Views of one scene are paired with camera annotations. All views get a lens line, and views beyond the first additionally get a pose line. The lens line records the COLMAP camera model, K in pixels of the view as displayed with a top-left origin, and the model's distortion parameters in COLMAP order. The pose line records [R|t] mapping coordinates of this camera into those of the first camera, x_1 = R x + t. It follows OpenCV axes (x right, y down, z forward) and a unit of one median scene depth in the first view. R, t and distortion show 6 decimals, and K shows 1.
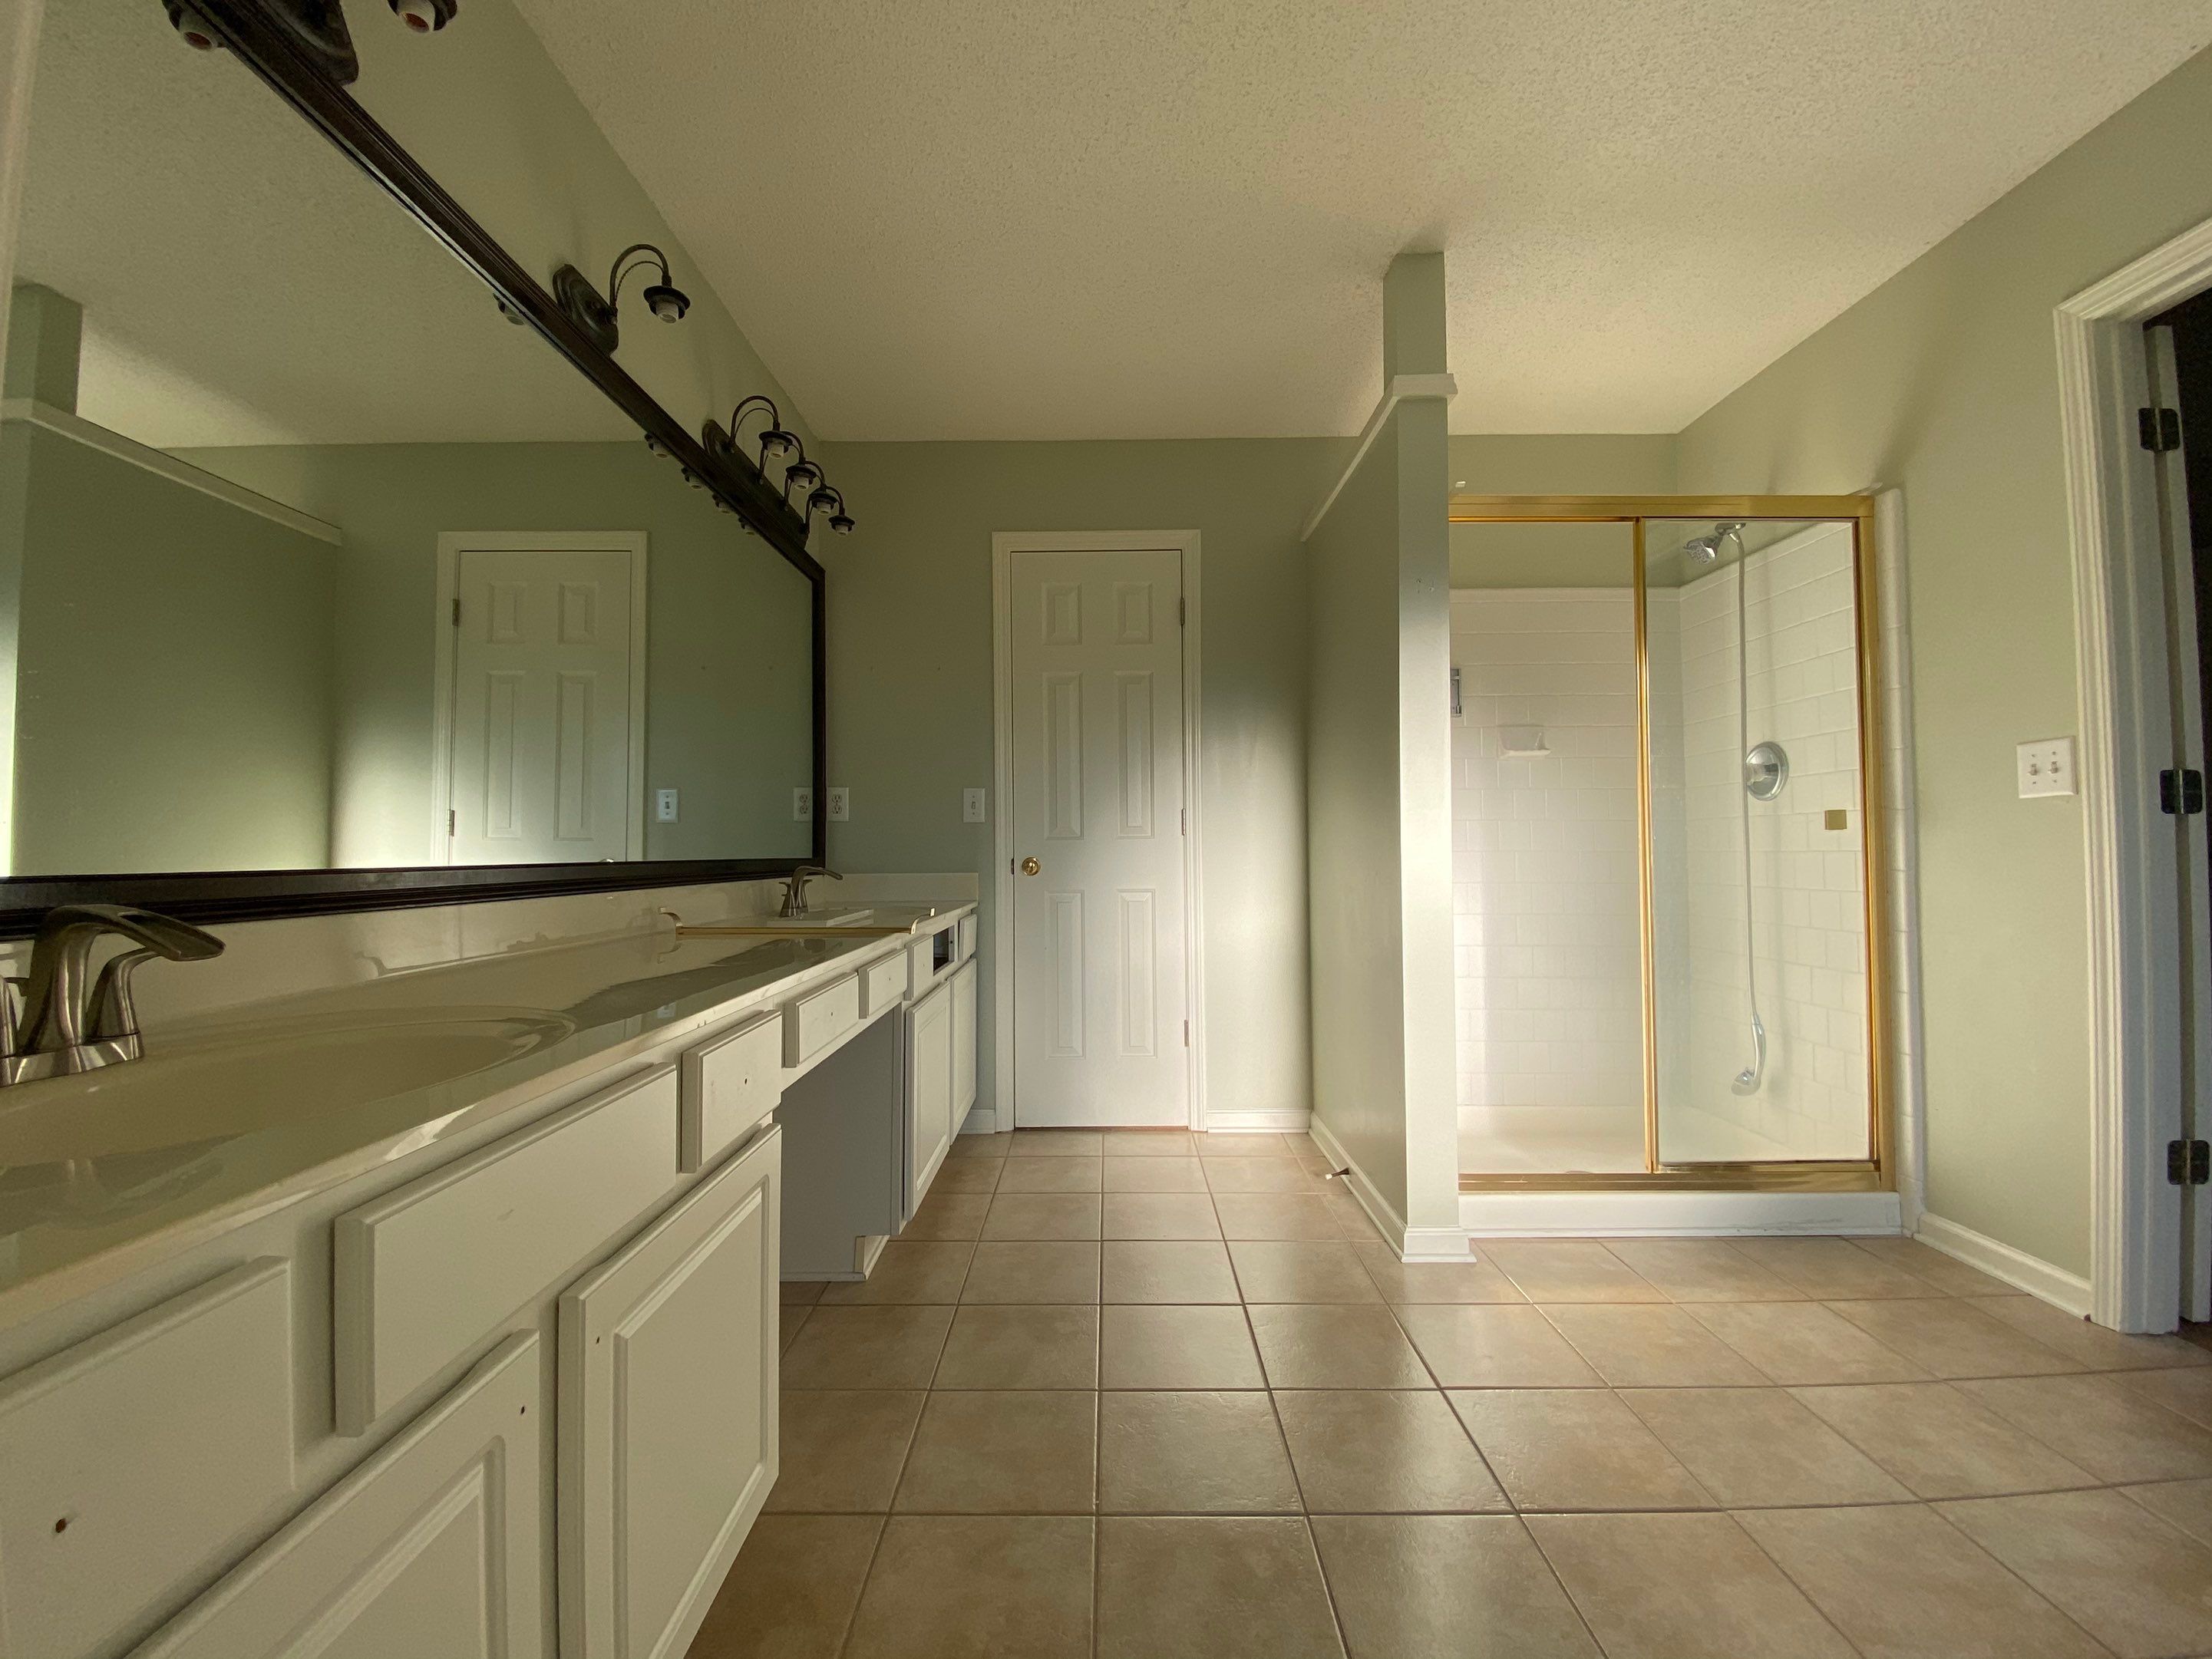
lens RADIAL K [[866.4, 0, 1106.0], [0, 866.4, 829.5], [0, 0, 1]] dist [0.026858, -0.019332]
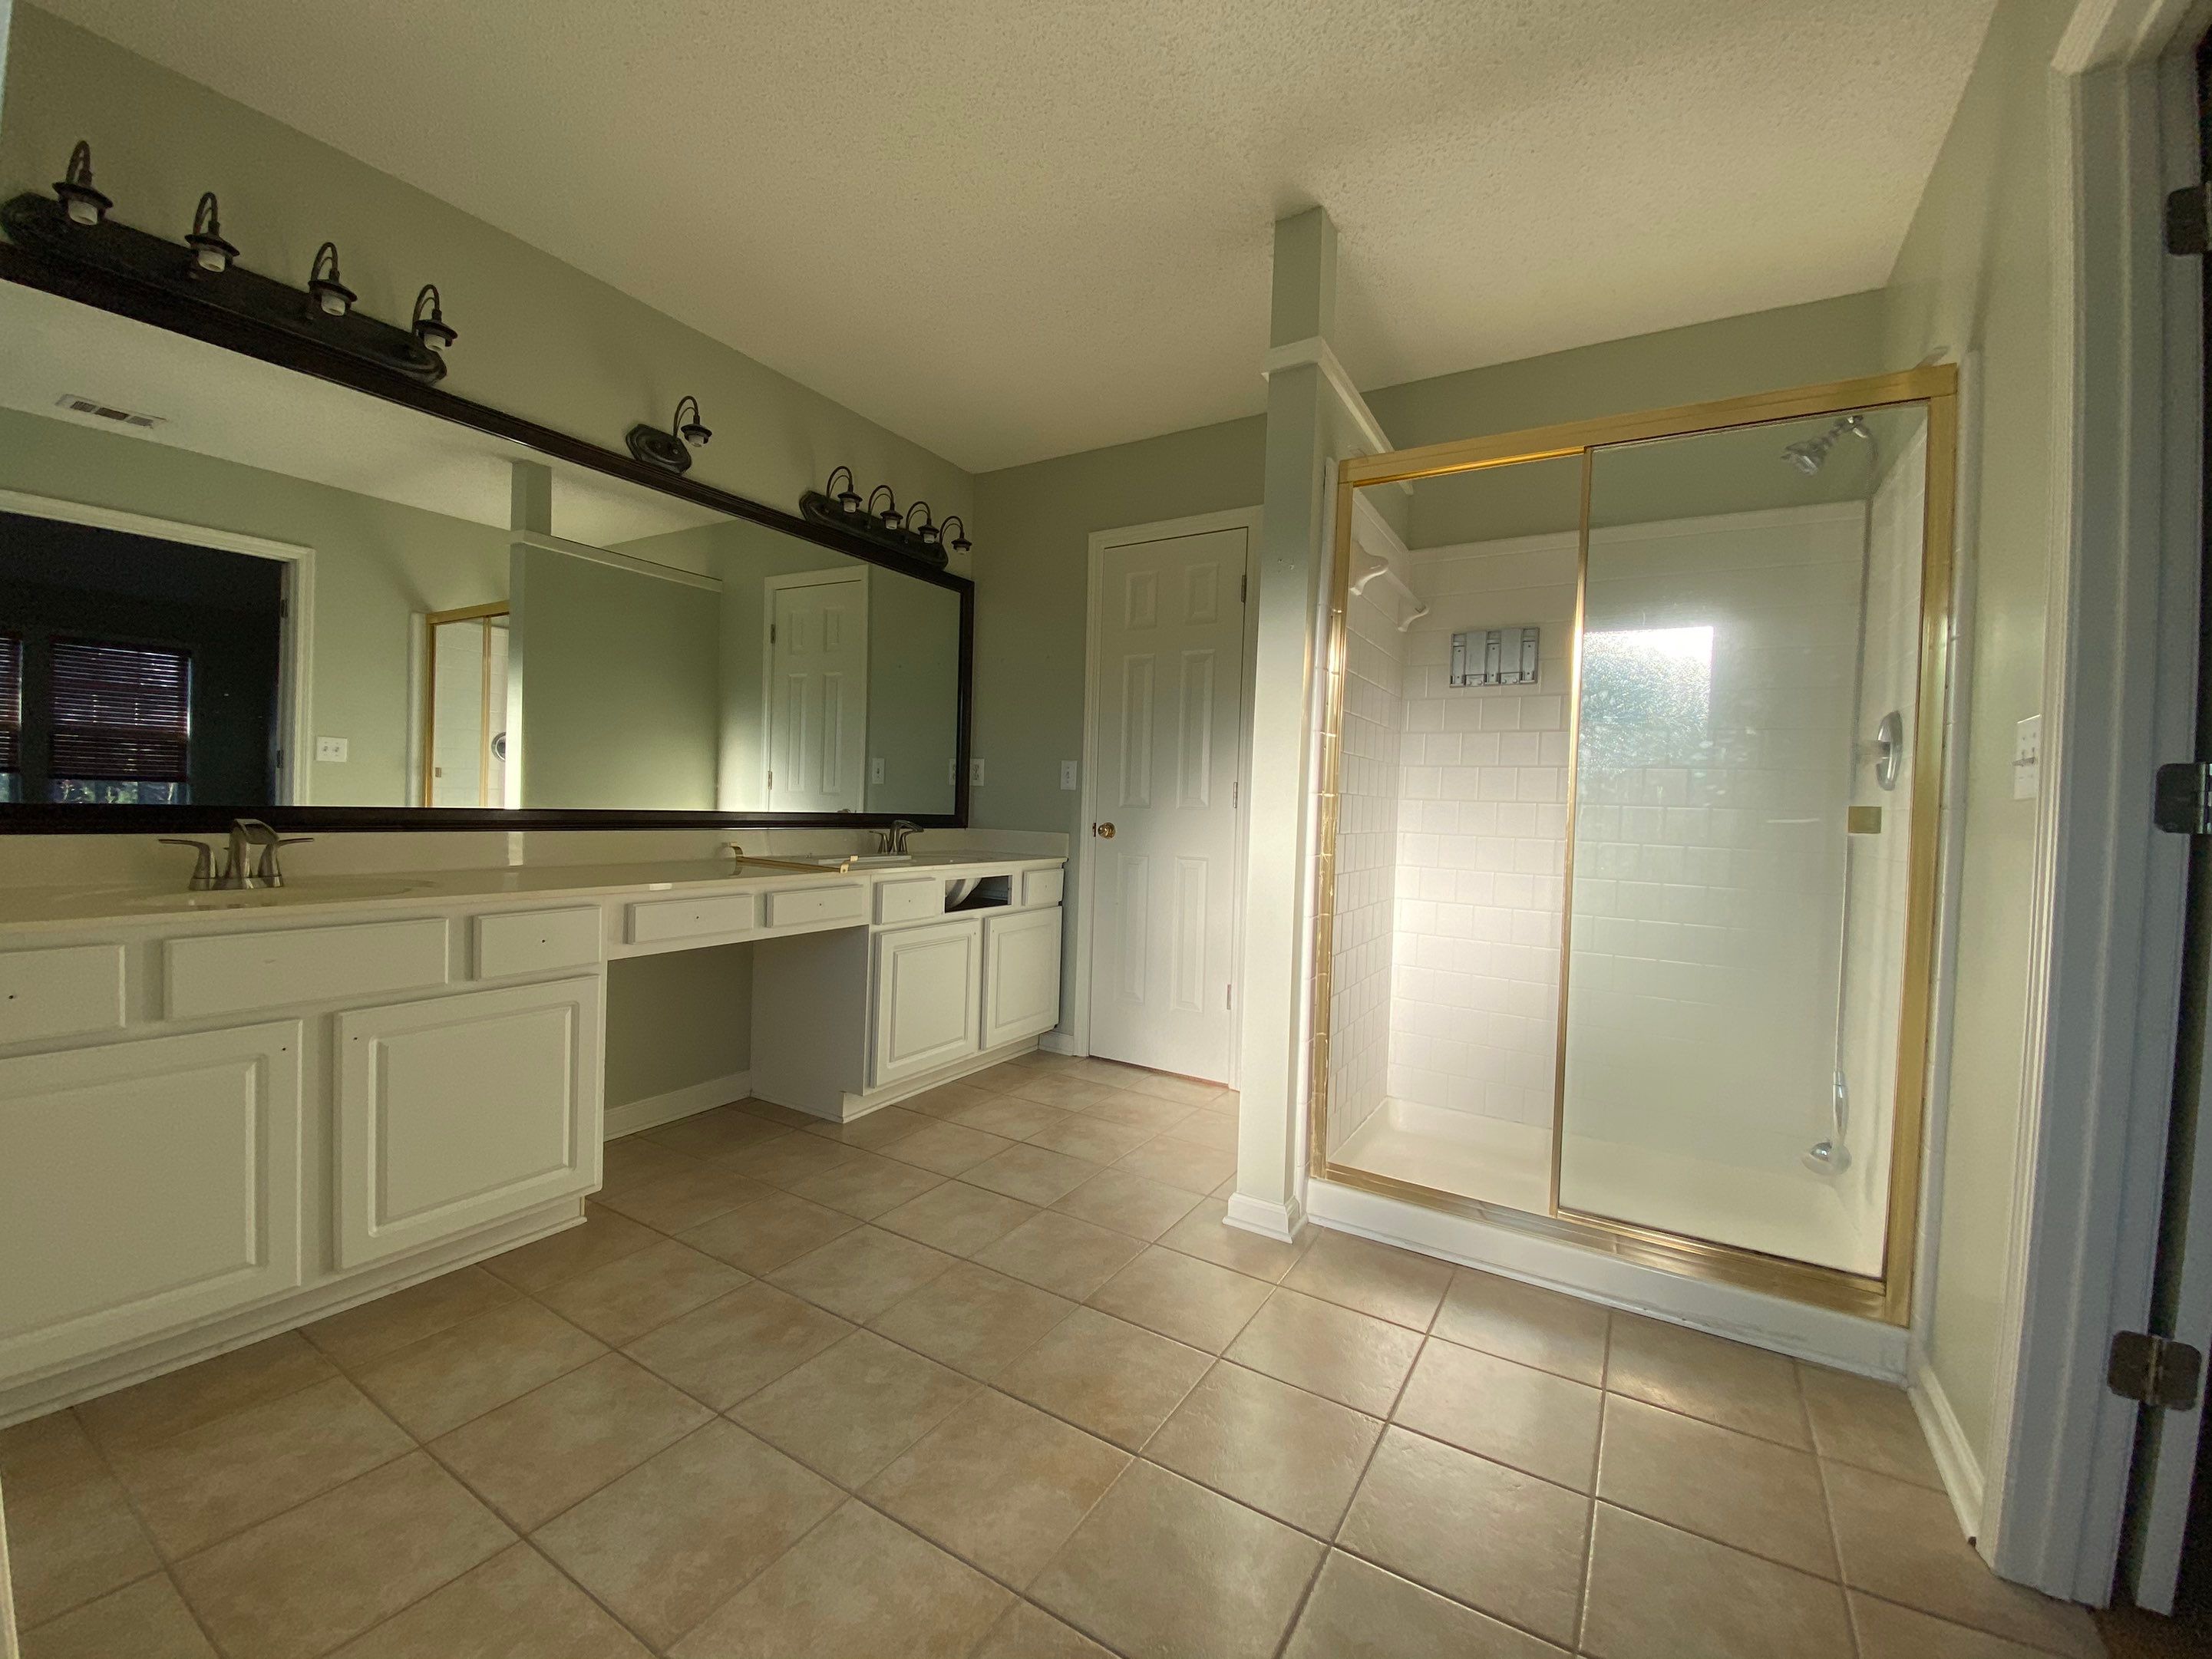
lens RADIAL K [[895.7, 0, 1188.6], [0, 895.7, 830.5], [0, 0, 1]] dist [0.023251, -0.025212]
pose [[0.864469, 0.050993, -0.500092, 0.613641], [-0.028325, 0.998202, 0.052820, -0.022989], [0.501887, -0.031496, 0.864360, 0.046919]]
